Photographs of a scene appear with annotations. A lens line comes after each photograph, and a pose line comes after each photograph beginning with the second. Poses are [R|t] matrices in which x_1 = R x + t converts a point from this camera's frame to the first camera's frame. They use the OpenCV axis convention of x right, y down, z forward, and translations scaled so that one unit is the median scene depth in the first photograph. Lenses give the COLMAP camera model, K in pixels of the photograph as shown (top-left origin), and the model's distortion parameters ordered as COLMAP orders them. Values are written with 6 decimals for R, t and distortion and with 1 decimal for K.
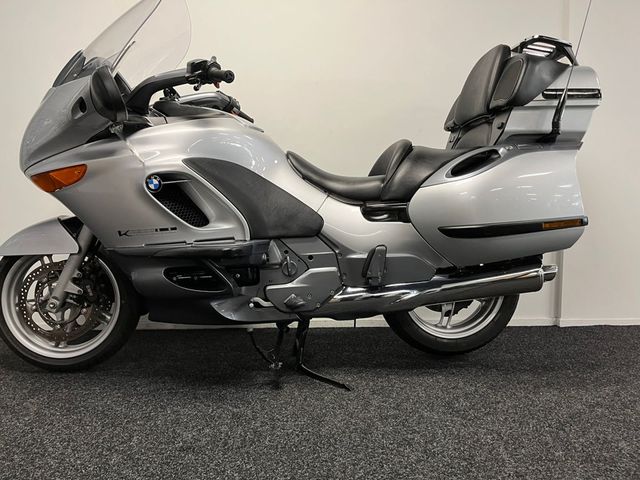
lens RADIAL K [[485.1, 0, 317.1], [0, 485.1, 239.8], [0, 0, 1]] dist [0.035401, -0.063186]
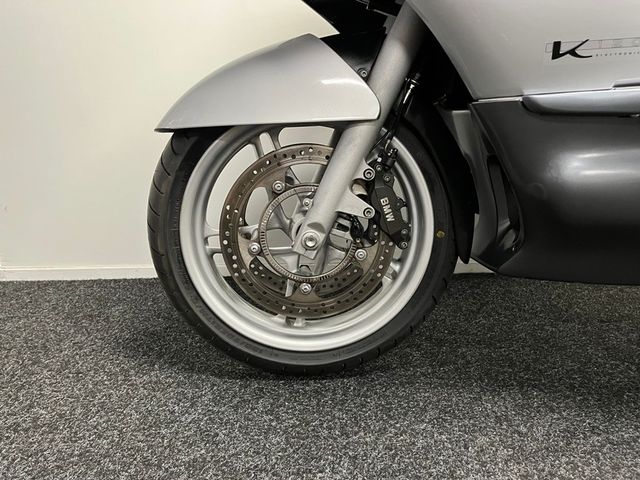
lens RADIAL K [[485.1, 0, 320.6], [0, 485.1, 243.3], [0, 0, 1]] dist [0.035401, -0.063186]
pose [[0.999985, 0.000152, 0.005469, -0.536159], [-0.001030, 0.986973, 0.160880, 0.064621], [-0.005373, -0.160883, 0.986959, 0.569168]]
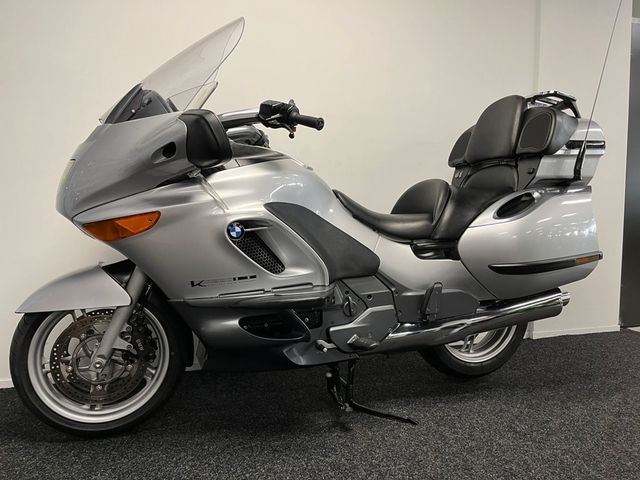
lens RADIAL K [[485.1, 0, 325.2], [0, 485.1, 244.4], [0, 0, 1]] dist [0.035401, -0.063186]
pose [[0.969667, -0.021635, 0.243471, -0.353125], [0.022324, 0.999751, -0.000071, -0.076314], [-0.243409, 0.005504, 0.969908, 0.034578]]
